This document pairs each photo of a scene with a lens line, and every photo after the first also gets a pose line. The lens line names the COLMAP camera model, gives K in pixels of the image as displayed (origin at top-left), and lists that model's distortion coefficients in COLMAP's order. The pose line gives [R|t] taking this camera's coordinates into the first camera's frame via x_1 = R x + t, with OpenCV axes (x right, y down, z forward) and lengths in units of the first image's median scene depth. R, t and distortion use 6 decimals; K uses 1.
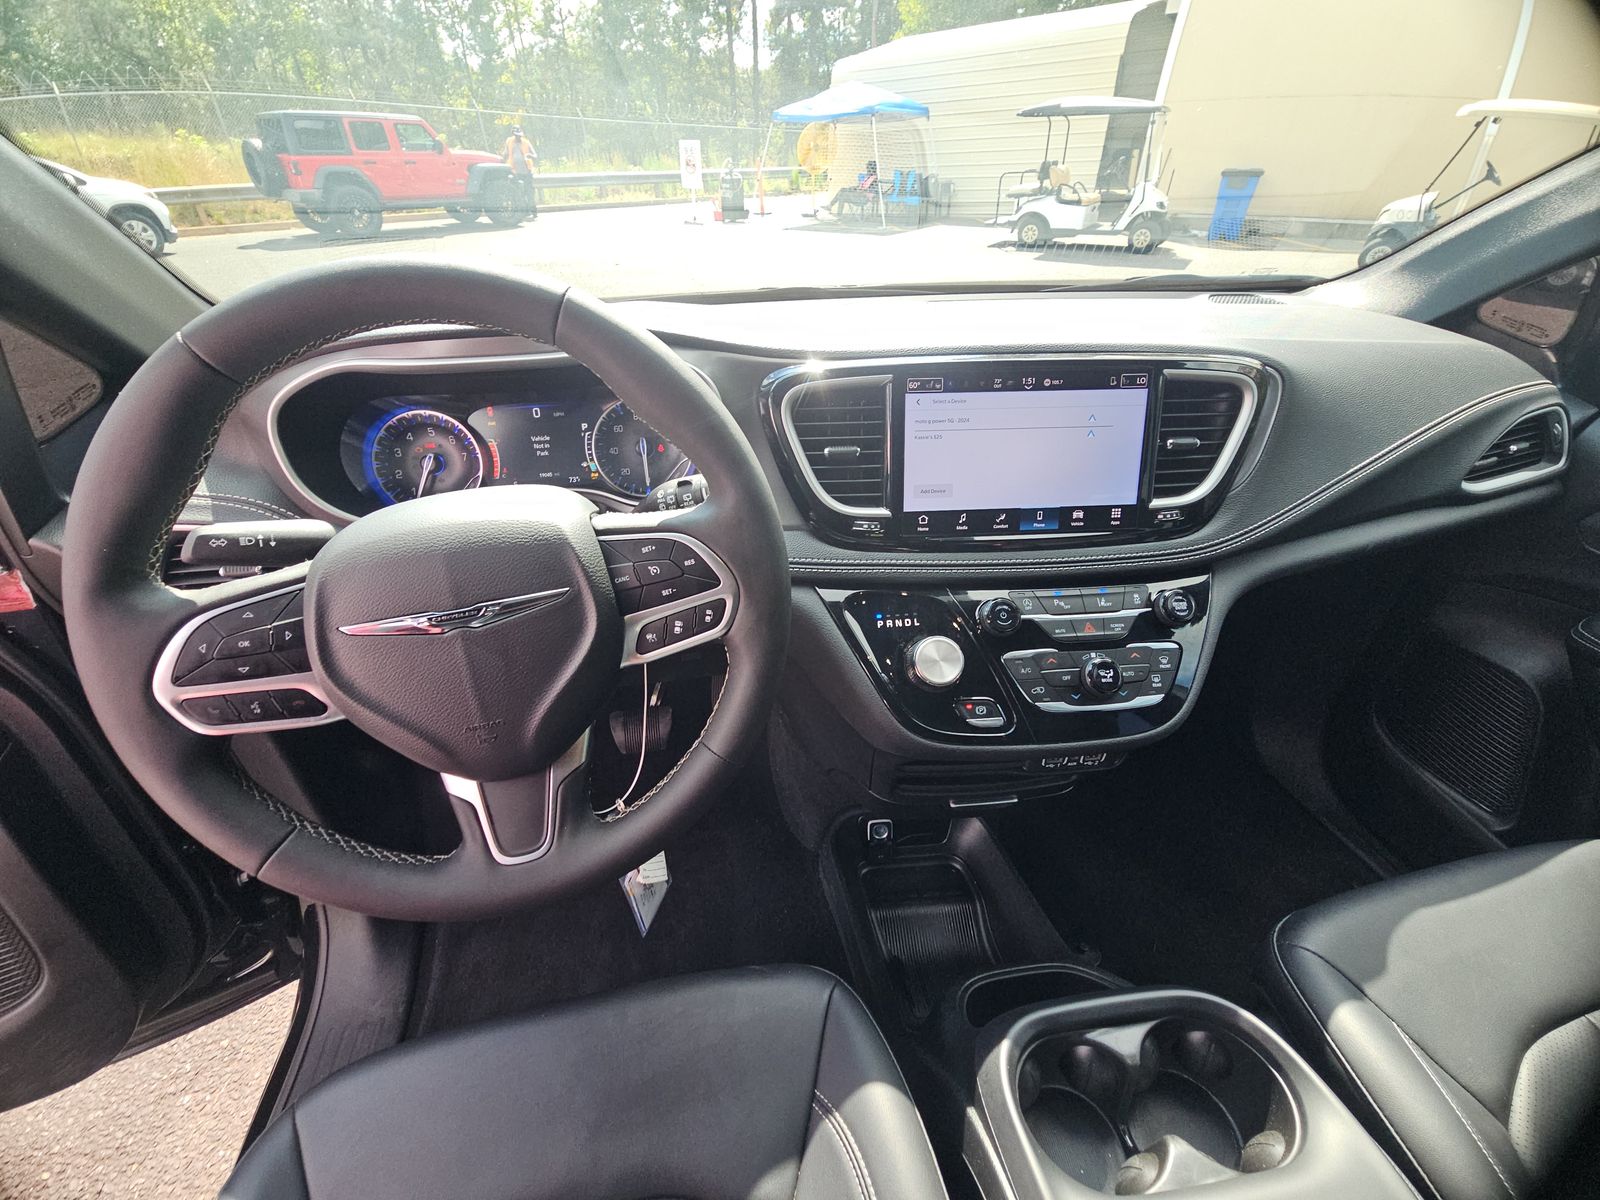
lens RADIAL K [[646.6, 0, 797.3], [0, 646.6, 602.0], [0, 0, 1]] dist [0.012715, -0.008717]
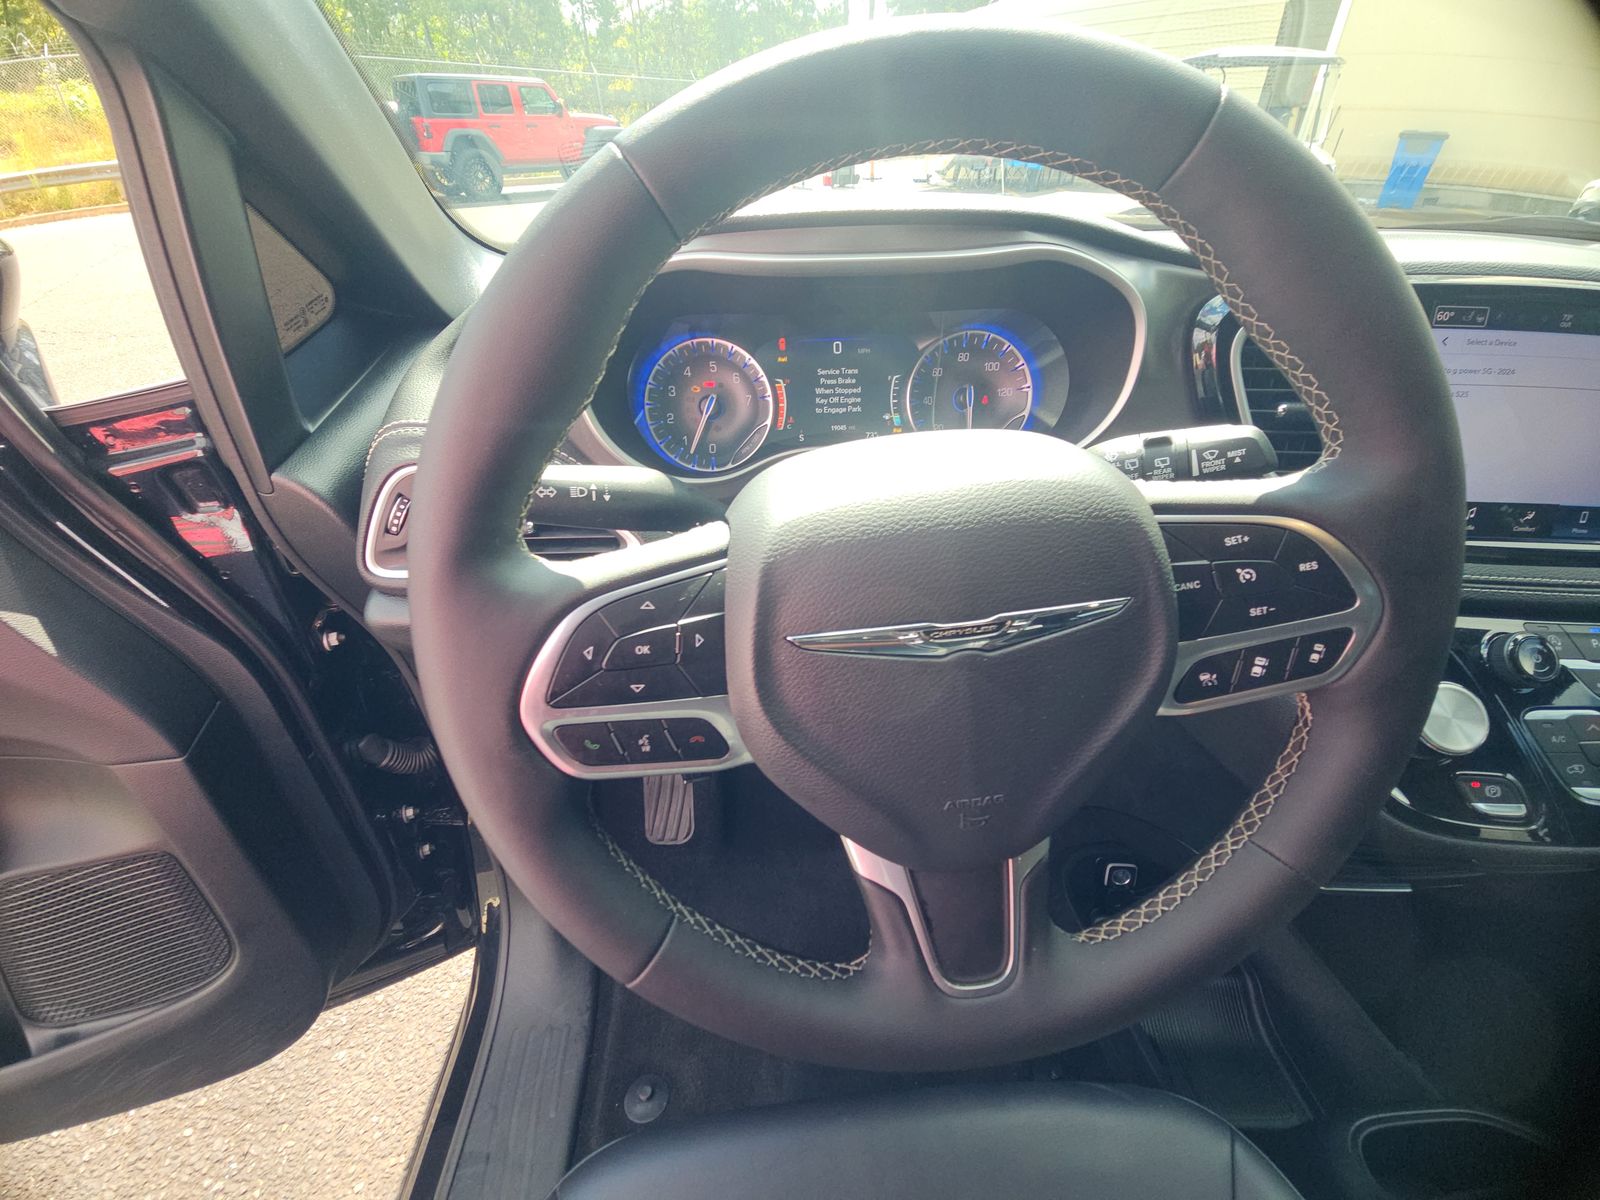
lens RADIAL K [[646.5, 0, 801.2], [0, 646.5, 602.7], [0, 0, 1]] dist [-0.000384, -0.000570]
pose [[0.991952, 0.073116, -0.103366, -0.400624], [-0.069090, 0.996725, 0.042010, -0.013656], [0.106099, -0.034531, 0.993756, 0.234838]]
